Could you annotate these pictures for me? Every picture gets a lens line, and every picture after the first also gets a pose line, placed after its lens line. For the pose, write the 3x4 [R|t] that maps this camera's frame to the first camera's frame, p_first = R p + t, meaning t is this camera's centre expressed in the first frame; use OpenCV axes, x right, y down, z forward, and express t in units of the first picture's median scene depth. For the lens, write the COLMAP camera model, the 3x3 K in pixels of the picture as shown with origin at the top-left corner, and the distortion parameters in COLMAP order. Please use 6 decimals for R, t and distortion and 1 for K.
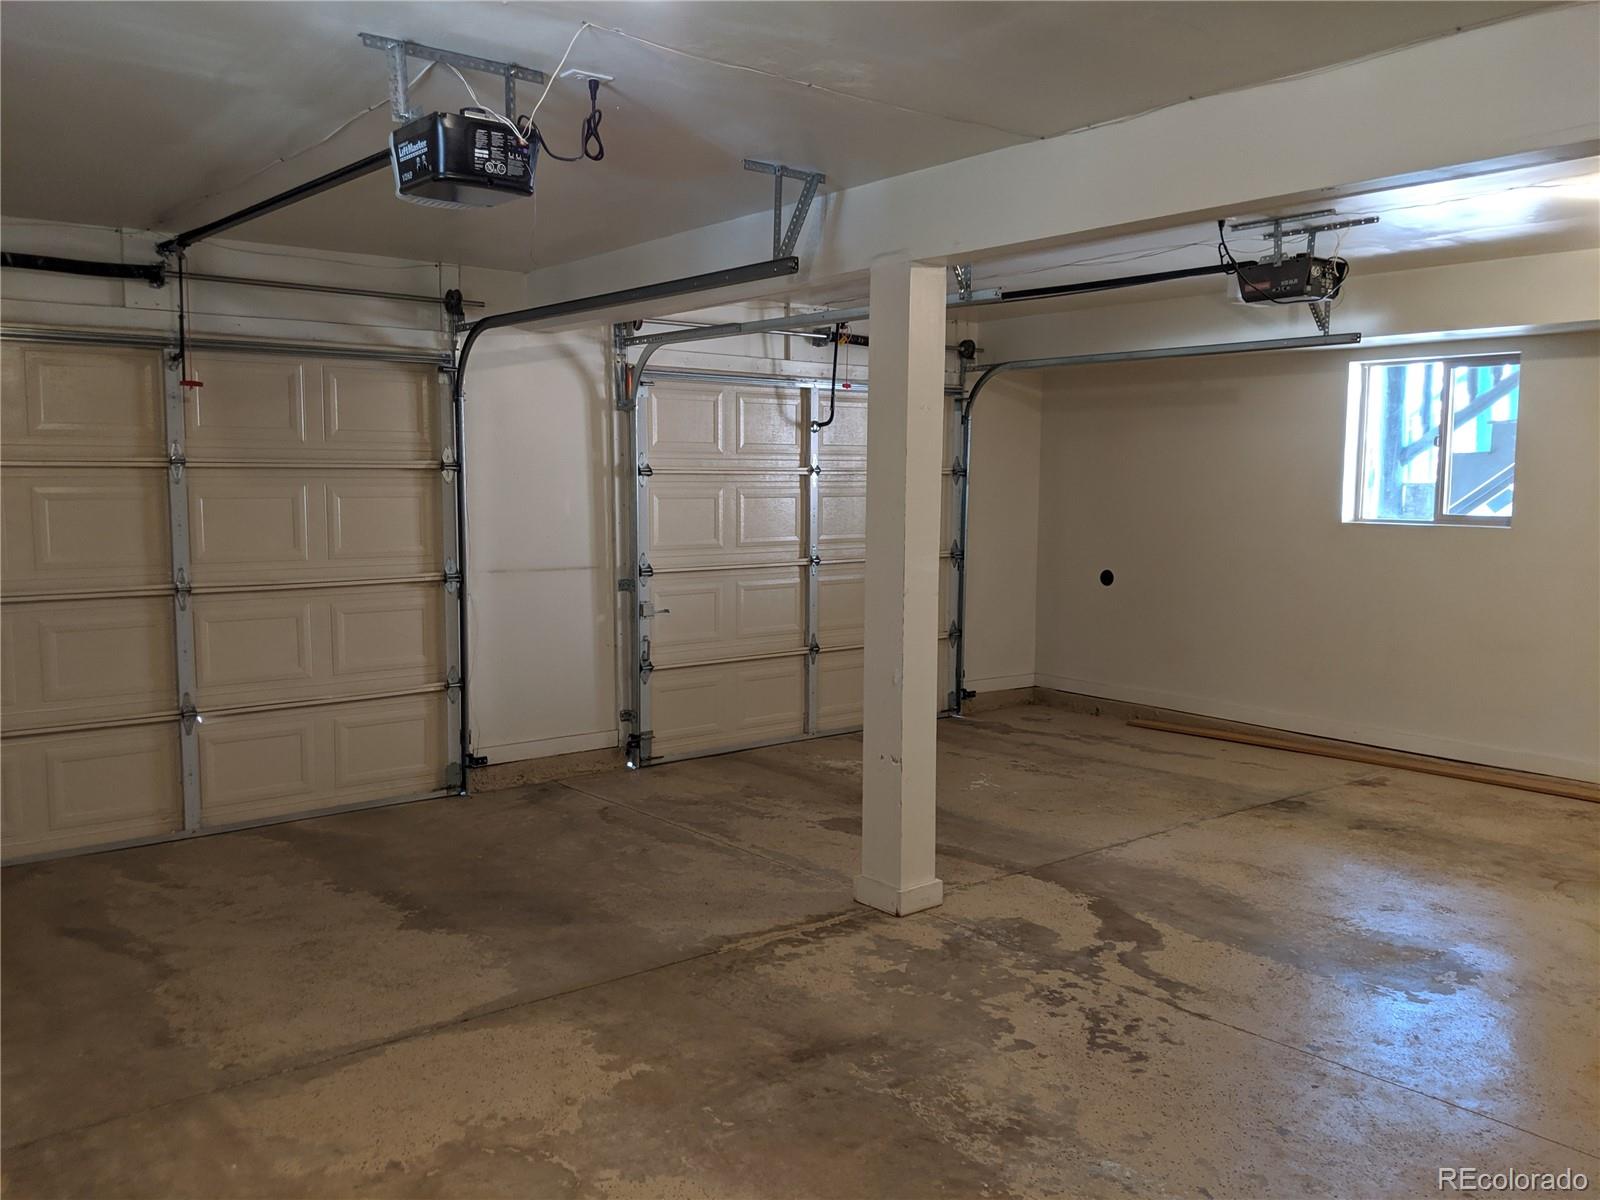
lens RADIAL K [[1286.4, 0, 793.0], [0, 1286.4, 629.2], [0, 0, 1]] dist [0.068081, -0.158331]
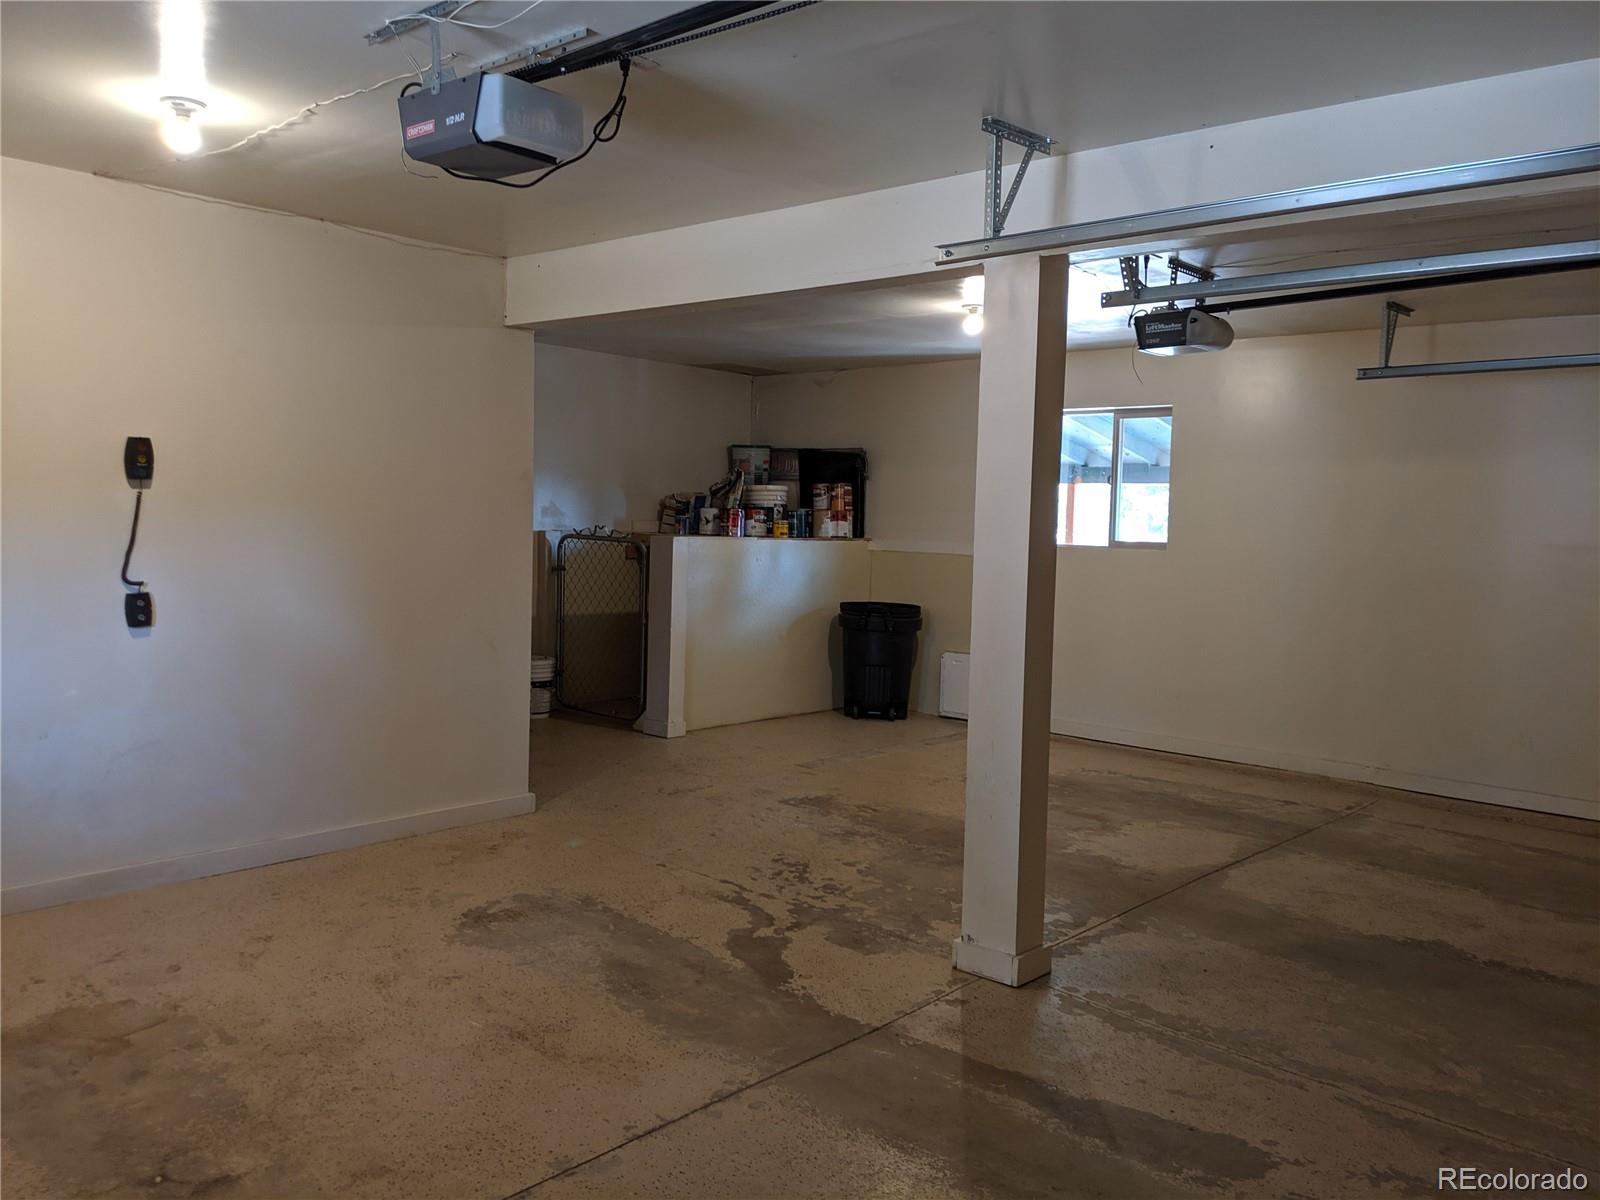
lens RADIAL K [[1286.4, 0, 793.0], [0, 1286.4, 629.2], [0, 0, 1]] dist [0.068081, -0.158331]
pose [[-0.984691, -0.016525, -0.173523, 0.423338], [-0.052727, 0.977097, 0.206160, -0.216516], [0.166142, 0.212154, -0.963010, 1.977889]]
